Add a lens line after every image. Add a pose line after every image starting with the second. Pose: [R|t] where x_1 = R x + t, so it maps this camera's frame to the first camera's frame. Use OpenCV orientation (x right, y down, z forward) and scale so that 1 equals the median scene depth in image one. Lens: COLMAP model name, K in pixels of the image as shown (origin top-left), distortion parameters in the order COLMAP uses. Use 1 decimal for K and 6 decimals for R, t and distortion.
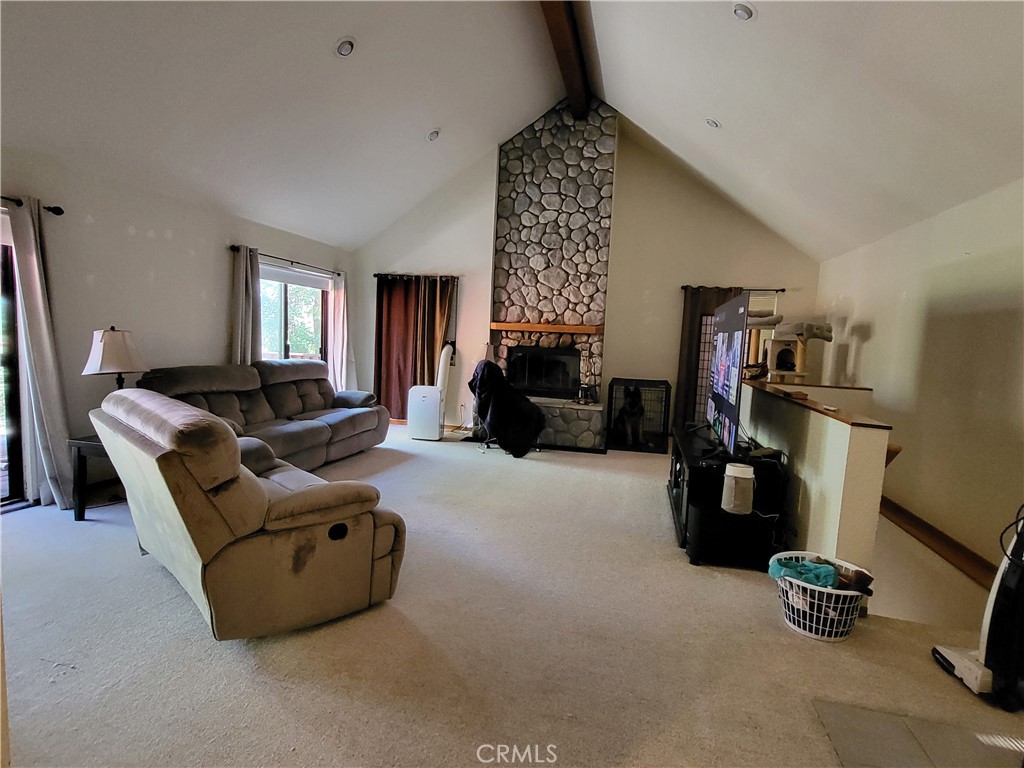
lens RADIAL K [[517.7, 0, 512.0], [0, 517.7, 384.0], [0, 0, 1]] dist [-0.004429, -0.000175]
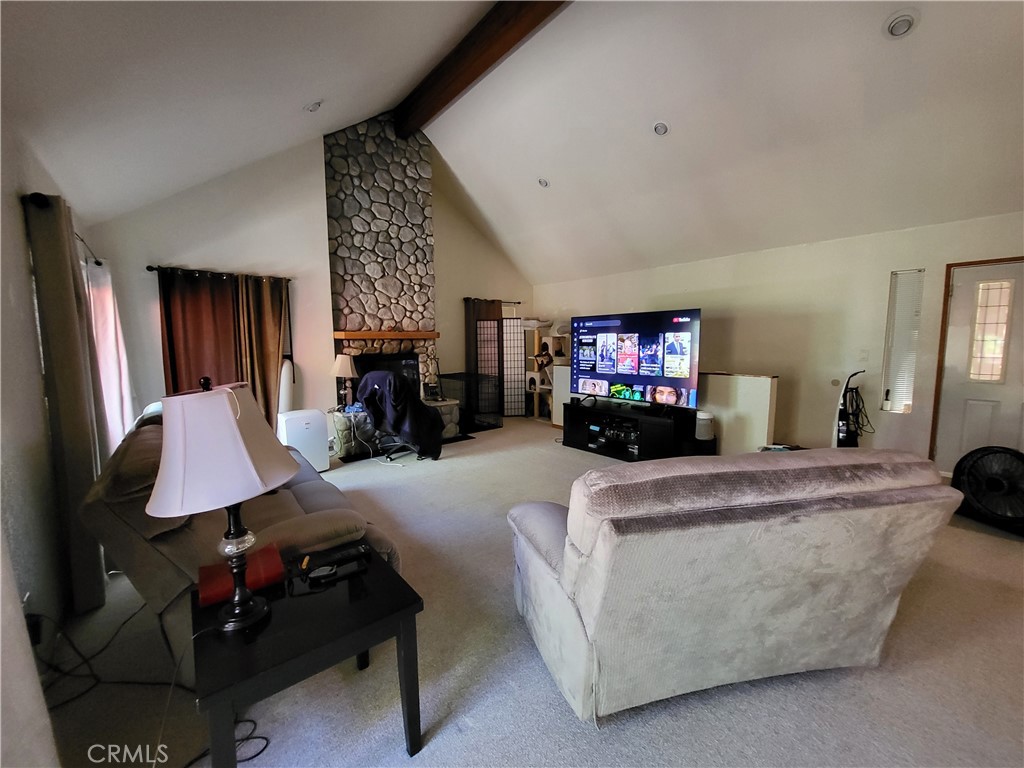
lens RADIAL K [[411.7, 0, 512.0], [0, 411.7, 384.0], [0, 0, 1]] dist [0.002277, 0.000084]
pose [[0.593820, -0.135966, 0.793026, -0.458936], [0.110908, 0.990042, 0.086697, -0.055926], [-0.796917, 0.036471, 0.602987, 0.313034]]
